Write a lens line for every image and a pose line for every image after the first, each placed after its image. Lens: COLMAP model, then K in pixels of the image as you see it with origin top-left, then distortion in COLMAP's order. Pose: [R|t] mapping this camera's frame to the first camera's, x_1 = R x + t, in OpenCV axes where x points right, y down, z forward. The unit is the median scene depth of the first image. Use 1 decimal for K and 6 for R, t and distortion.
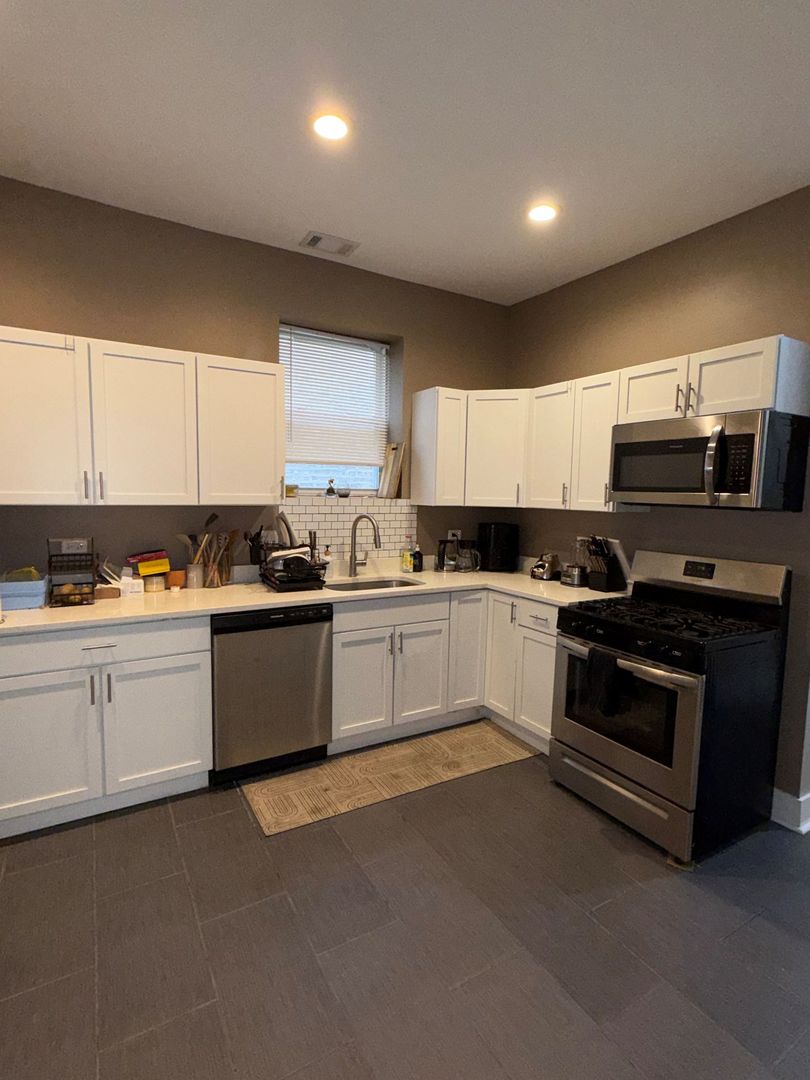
lens RADIAL K [[537.2, 0, 407.4], [0, 537.2, 537.0], [0, 0, 1]] dist [-0.003410, 0.000335]
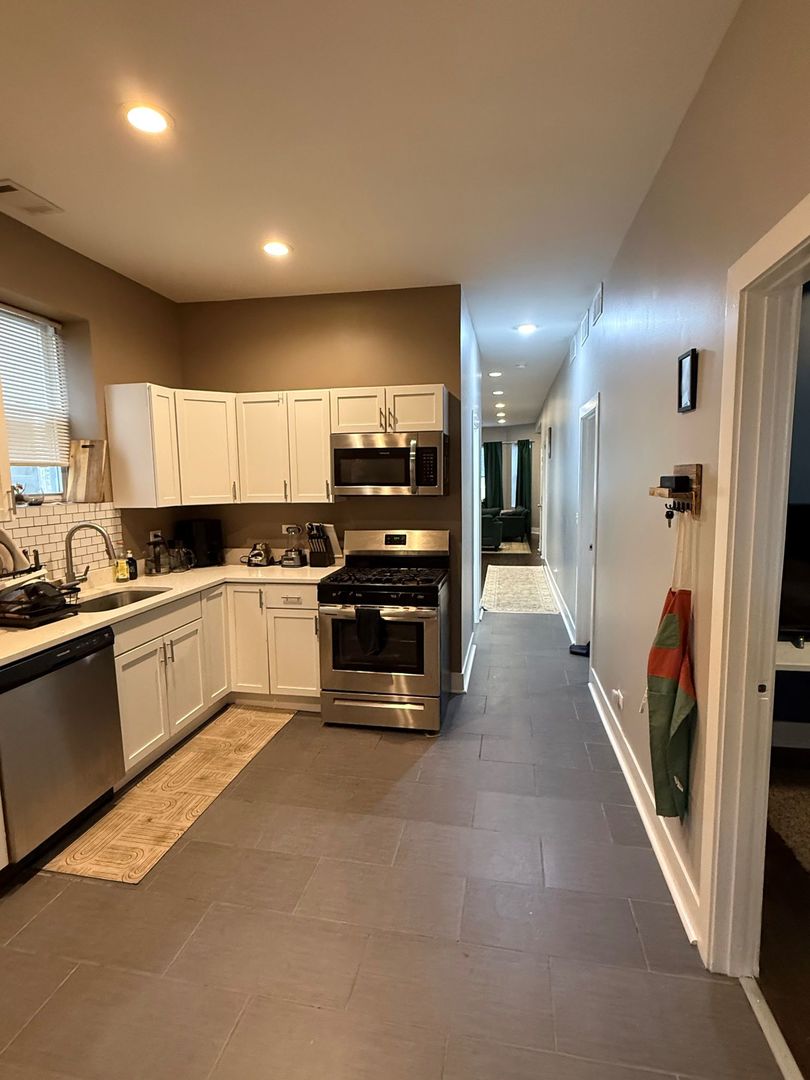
lens RADIAL K [[537.2, 0, 410.4], [0, 537.2, 535.6], [0, 0, 1]] dist [-0.003410, 0.000335]
pose [[0.660206, -0.110655, 0.742889, -0.437156], [0.089425, 0.993633, 0.068531, -0.039761], [-0.745742, 0.021188, 0.665898, 0.025287]]
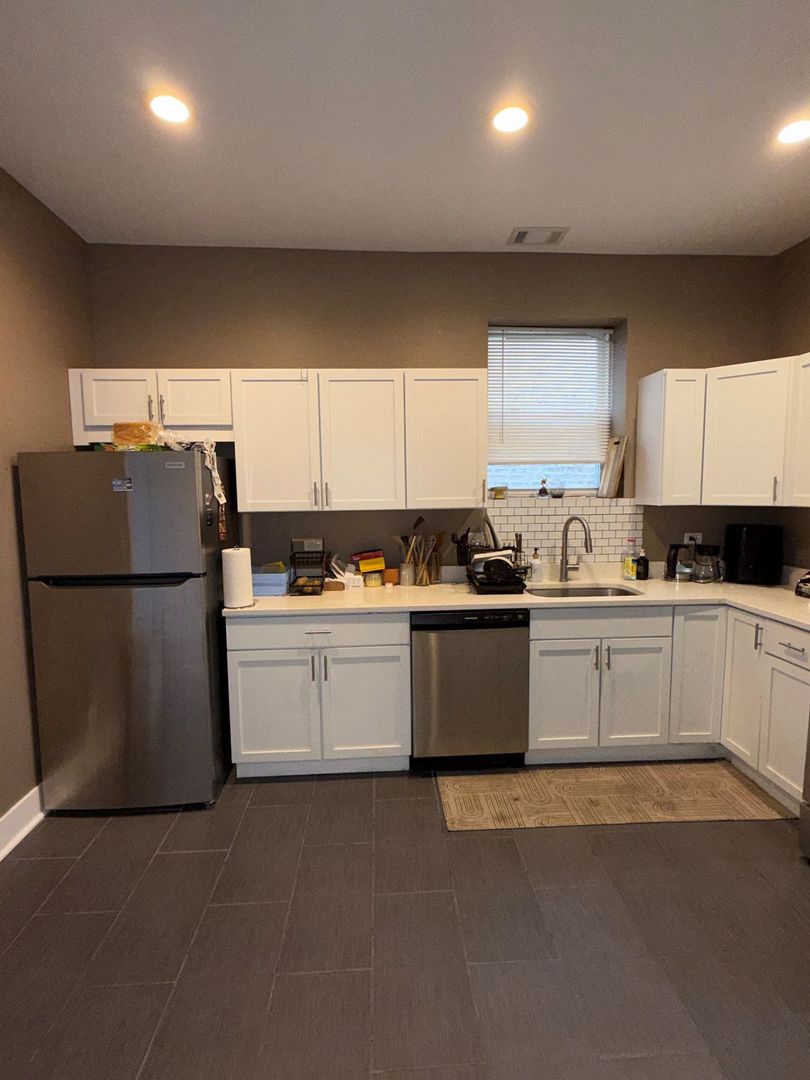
lens RADIAL K [[537.2, 0, 405.0], [0, 537.2, 537.2], [0, 0, 1]] dist [-0.003410, 0.000335]
pose [[0.885763, 0.013476, -0.463942, 0.104326], [-0.010292, 0.999903, 0.009395, -0.012406], [0.464024, -0.003547, 0.885816, 0.036952]]
